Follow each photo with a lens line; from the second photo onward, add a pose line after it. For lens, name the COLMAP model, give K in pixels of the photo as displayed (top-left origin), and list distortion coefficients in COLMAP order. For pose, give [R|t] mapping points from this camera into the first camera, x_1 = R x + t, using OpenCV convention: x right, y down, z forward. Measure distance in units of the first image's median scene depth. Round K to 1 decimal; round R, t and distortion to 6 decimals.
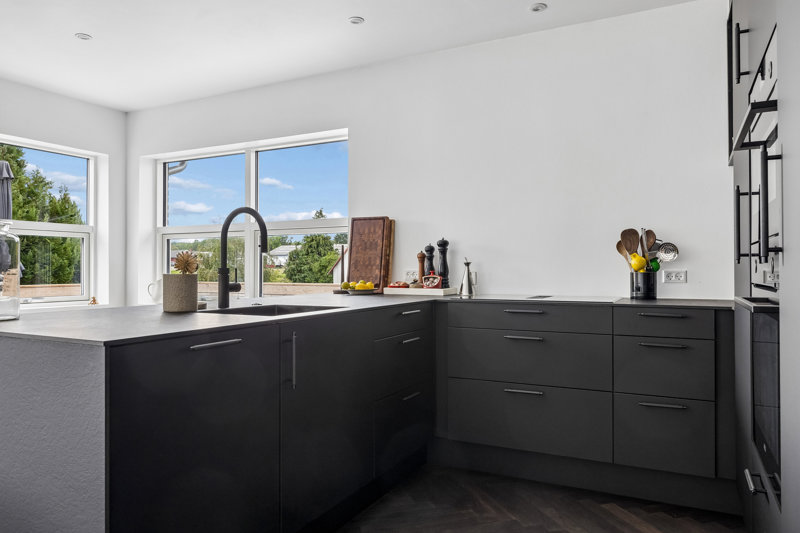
lens RADIAL K [[549.6, 0, 400.5], [0, 549.6, 266.0], [0, 0, 1]] dist [-0.001537, 0.000394]
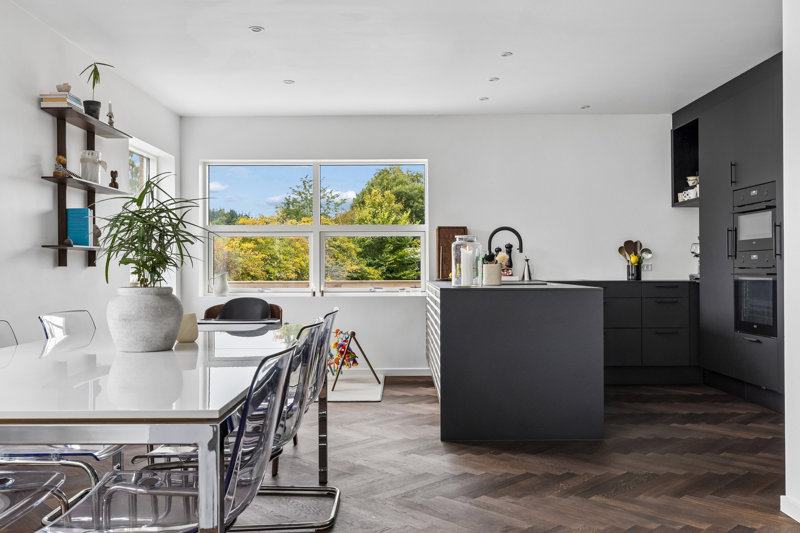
lens RADIAL K [[704.8, 0, 401.8], [0, 704.8, 262.8], [0, 0, 1]] dist [-0.006469, 0.000751]
pose [[0.887013, -0.004470, 0.461723, -1.276192], [0.002764, 0.999987, 0.004370, -0.006755], [-0.461736, -0.002600, 0.887014, -0.671094]]
